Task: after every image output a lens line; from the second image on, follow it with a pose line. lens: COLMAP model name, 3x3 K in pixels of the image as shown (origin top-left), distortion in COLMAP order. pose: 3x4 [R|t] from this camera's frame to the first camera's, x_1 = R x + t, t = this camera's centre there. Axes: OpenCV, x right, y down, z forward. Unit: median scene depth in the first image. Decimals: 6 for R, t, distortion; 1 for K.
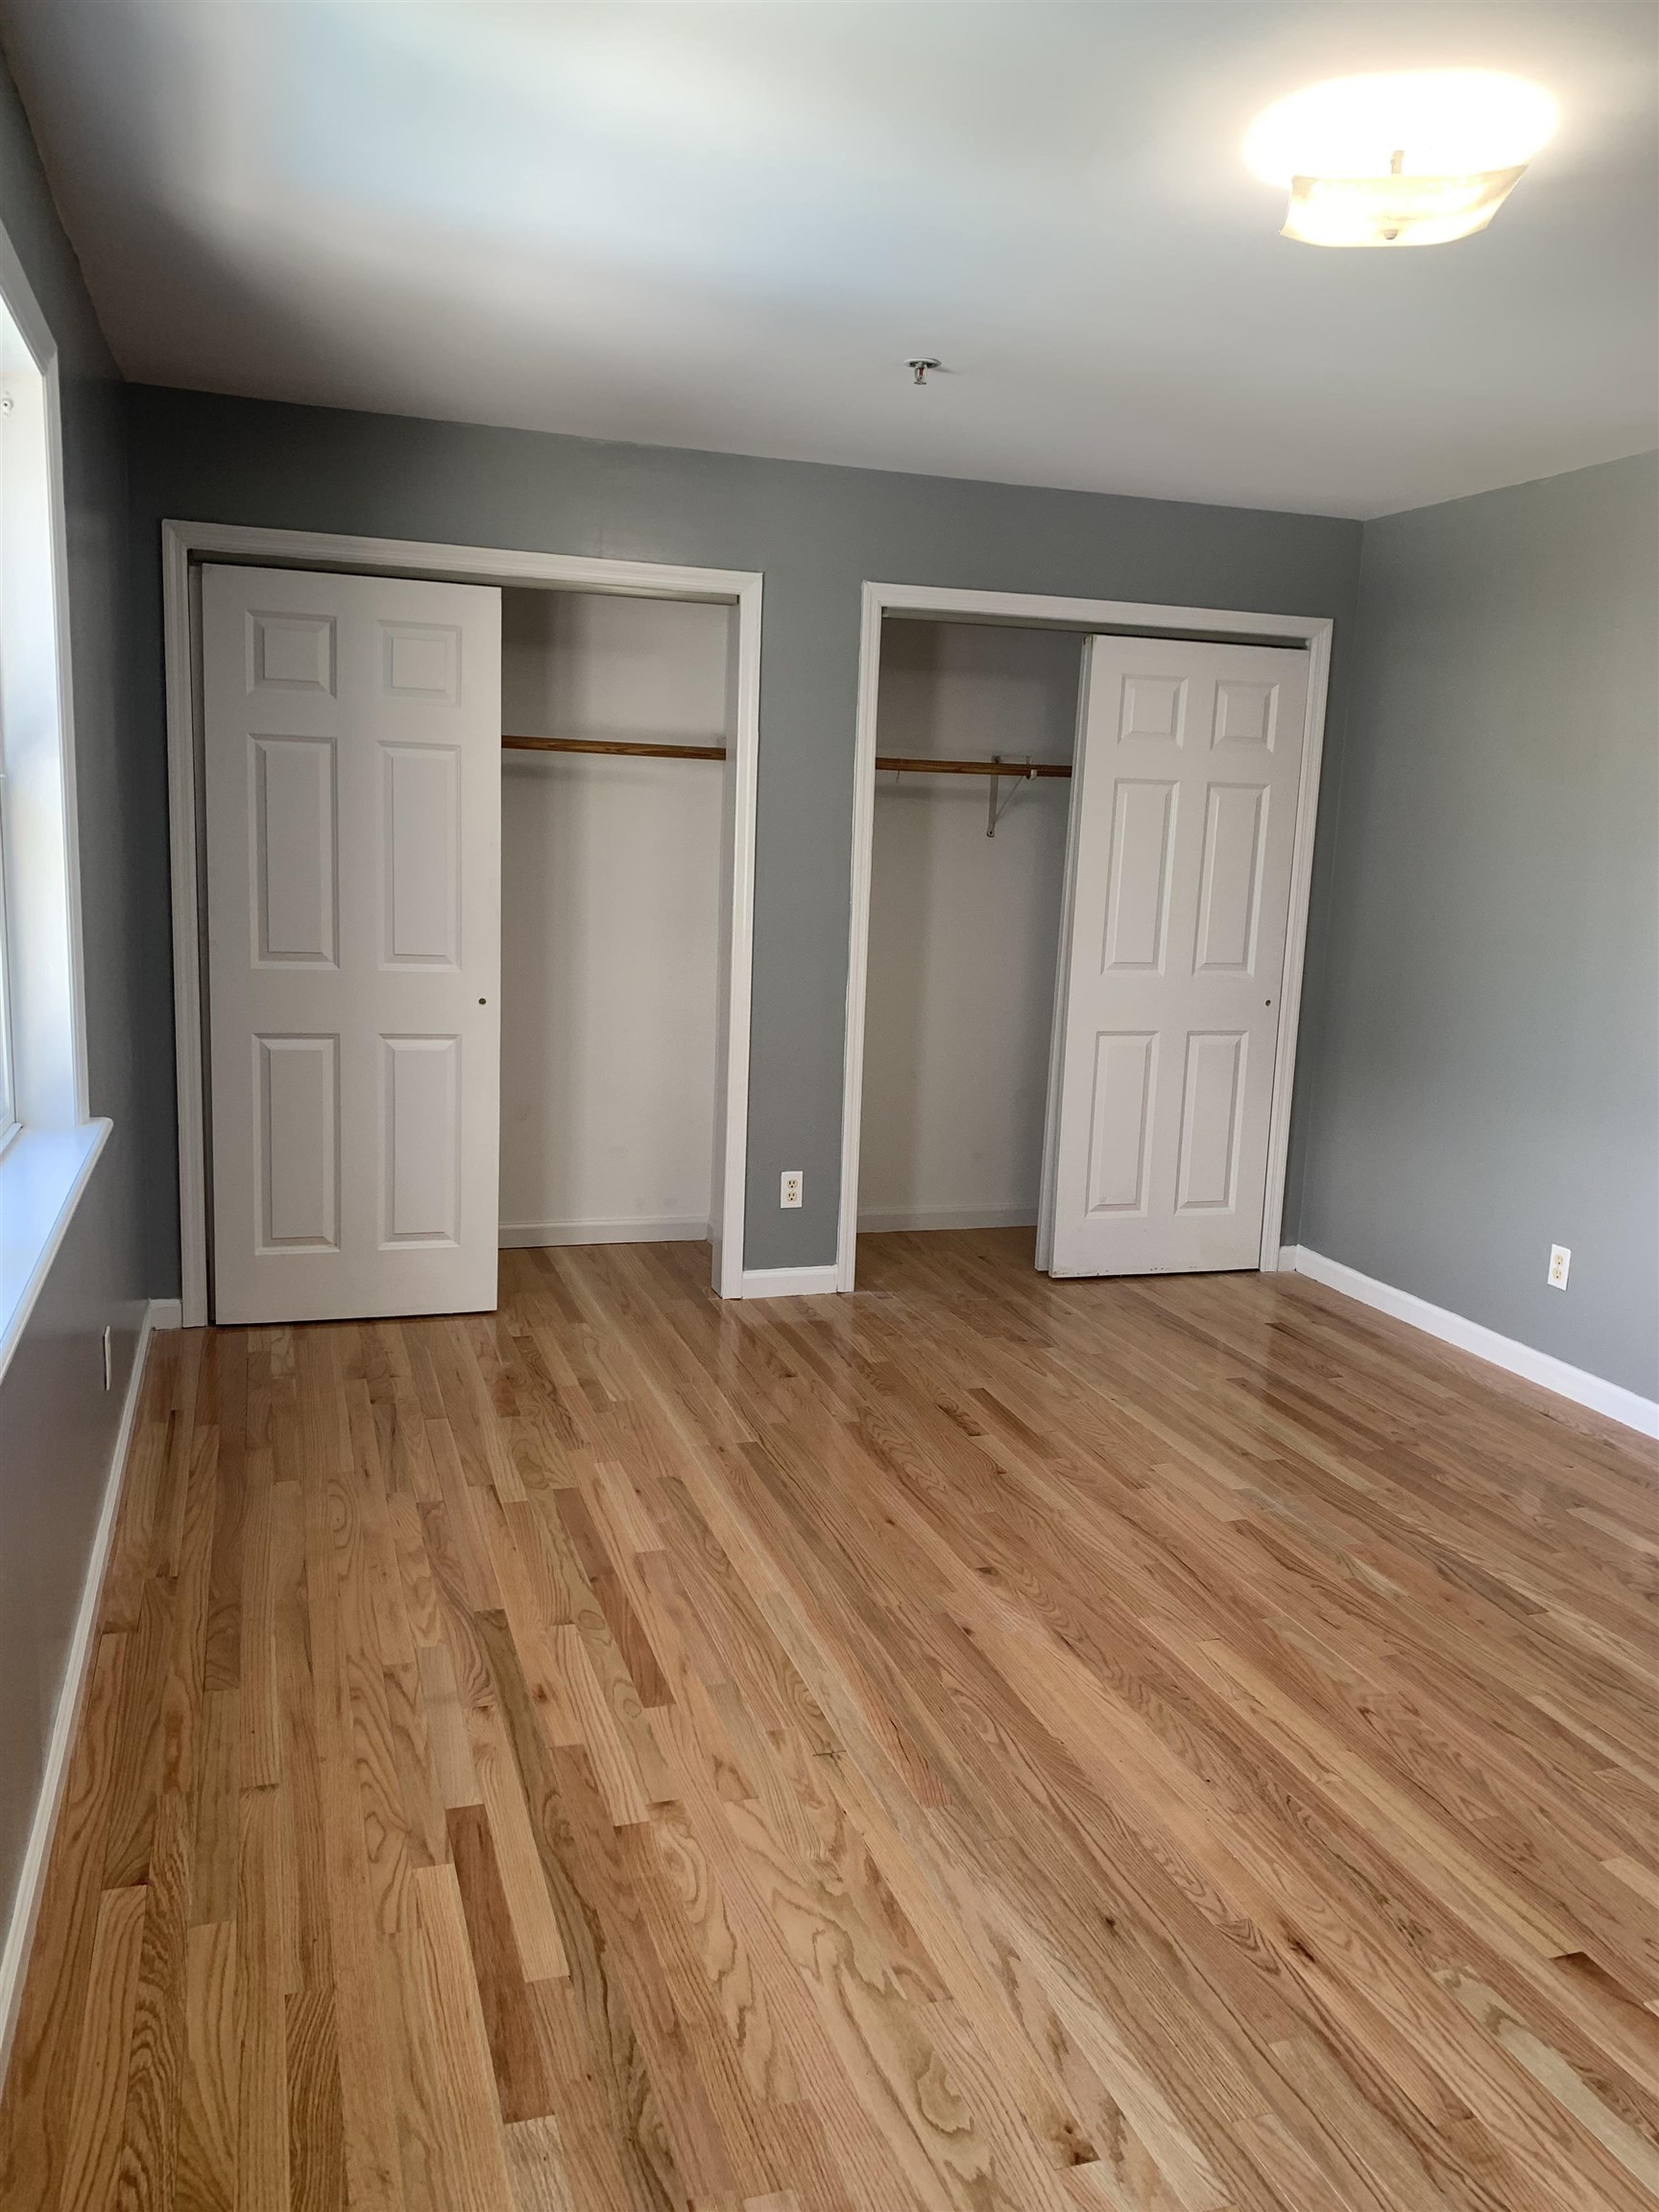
lens RADIAL K [[1650.1, 0, 829.5], [0, 1650.1, 1106.0], [0, 0, 1]] dist [0.118911, -0.232659]
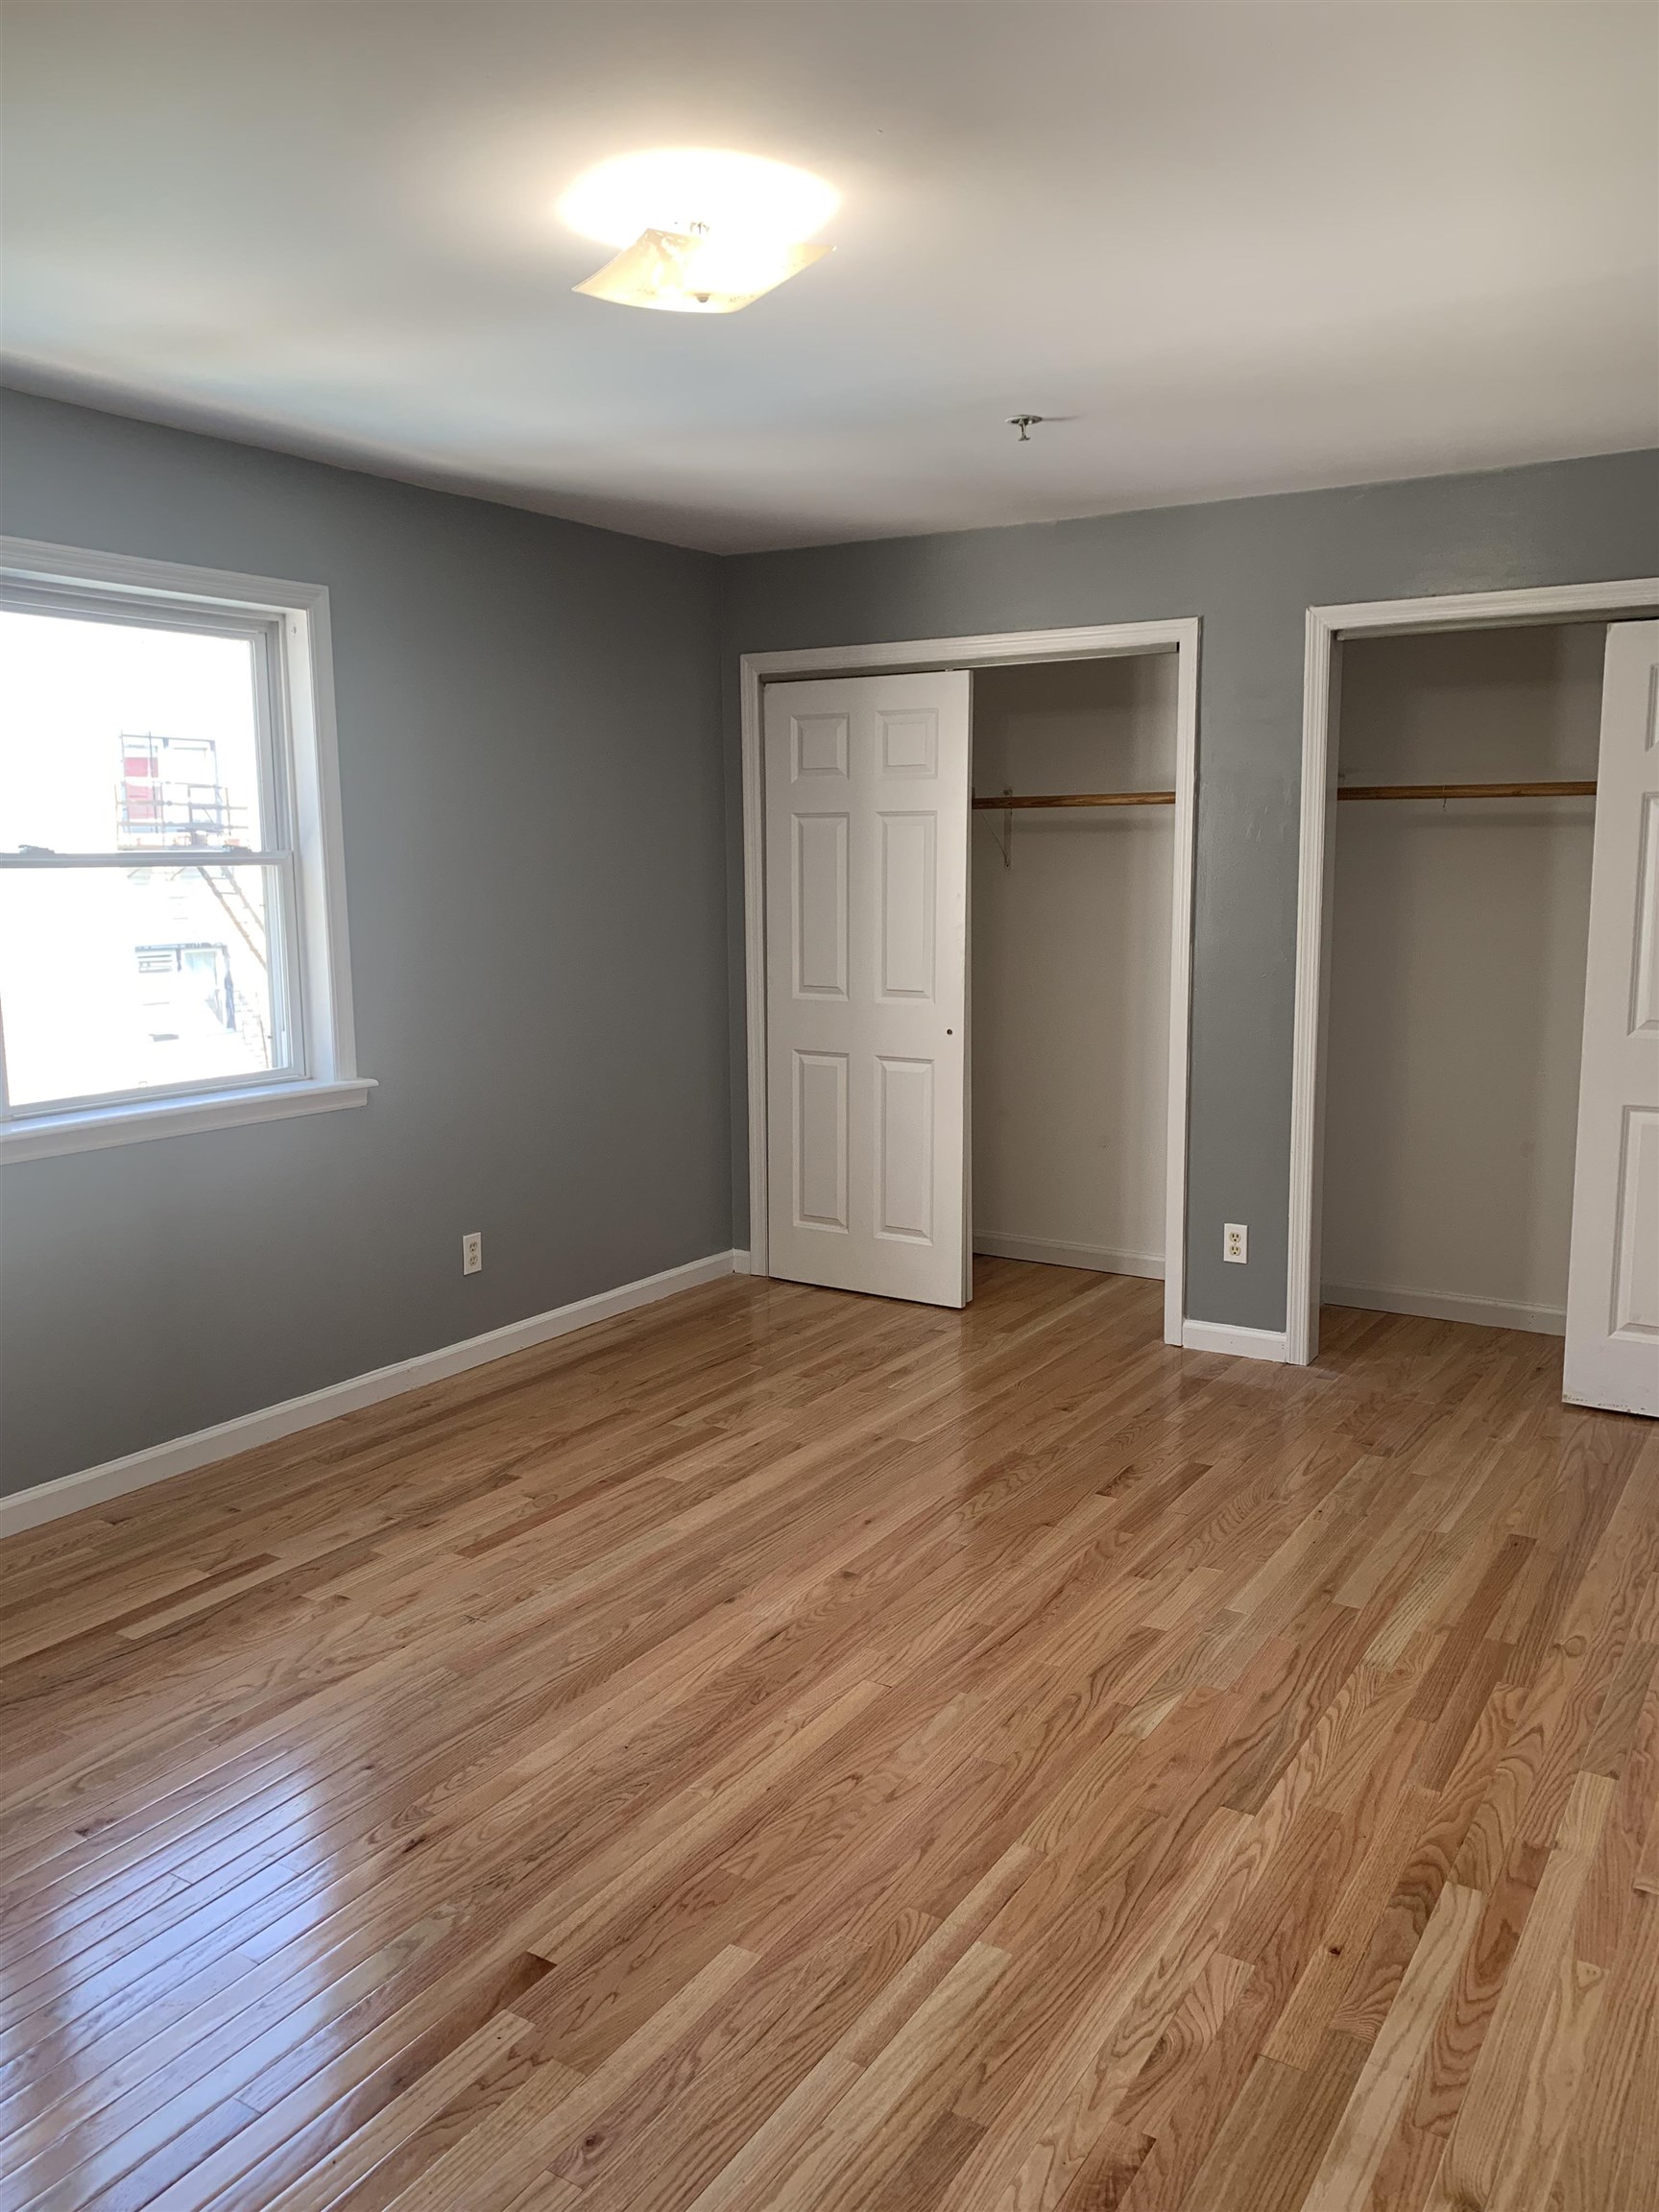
lens RADIAL K [[1650.1, 0, 829.5], [0, 1650.1, 1106.0], [0, 0, 1]] dist [0.118911, -0.232659]
pose [[0.648870, 0.074680, -0.757226, 0.666759], [-0.101171, 0.994804, 0.011418, -0.019386], [0.754144, 0.069200, 0.653053, 0.224202]]
